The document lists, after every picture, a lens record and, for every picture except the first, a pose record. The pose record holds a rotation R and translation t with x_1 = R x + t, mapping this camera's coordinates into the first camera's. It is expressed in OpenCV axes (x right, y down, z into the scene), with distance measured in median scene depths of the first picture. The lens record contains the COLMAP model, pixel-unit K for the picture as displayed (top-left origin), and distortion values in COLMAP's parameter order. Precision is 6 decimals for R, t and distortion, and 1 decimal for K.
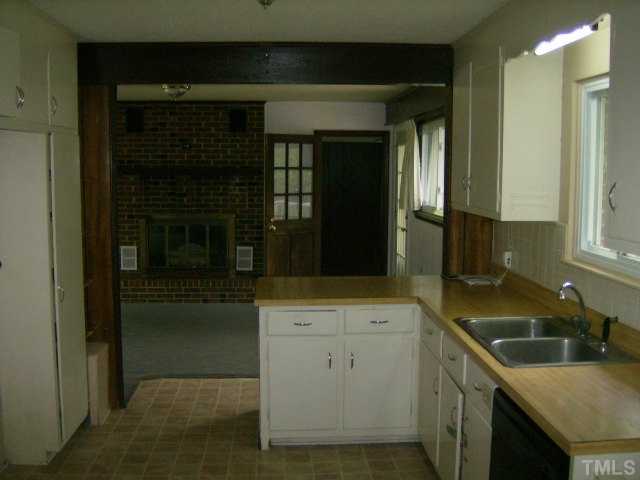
lens RADIAL K [[706.8, 0, 320.0], [0, 706.8, 240.0], [0, 0, 1]] dist [-0.121400, -0.005500]
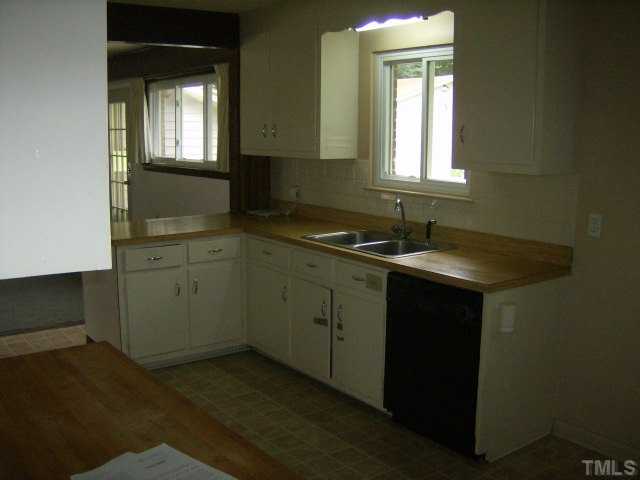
lens RADIAL K [[706.8, 0, 320.0], [0, 706.8, 240.0], [0, 0, 1]] dist [-0.121400, -0.005500]
pose [[0.828537, -0.084304, 0.553552, -0.435498], [0.055171, 0.996081, 0.069123, 0.028218], [-0.557210, -0.026731, 0.829941, -0.064857]]
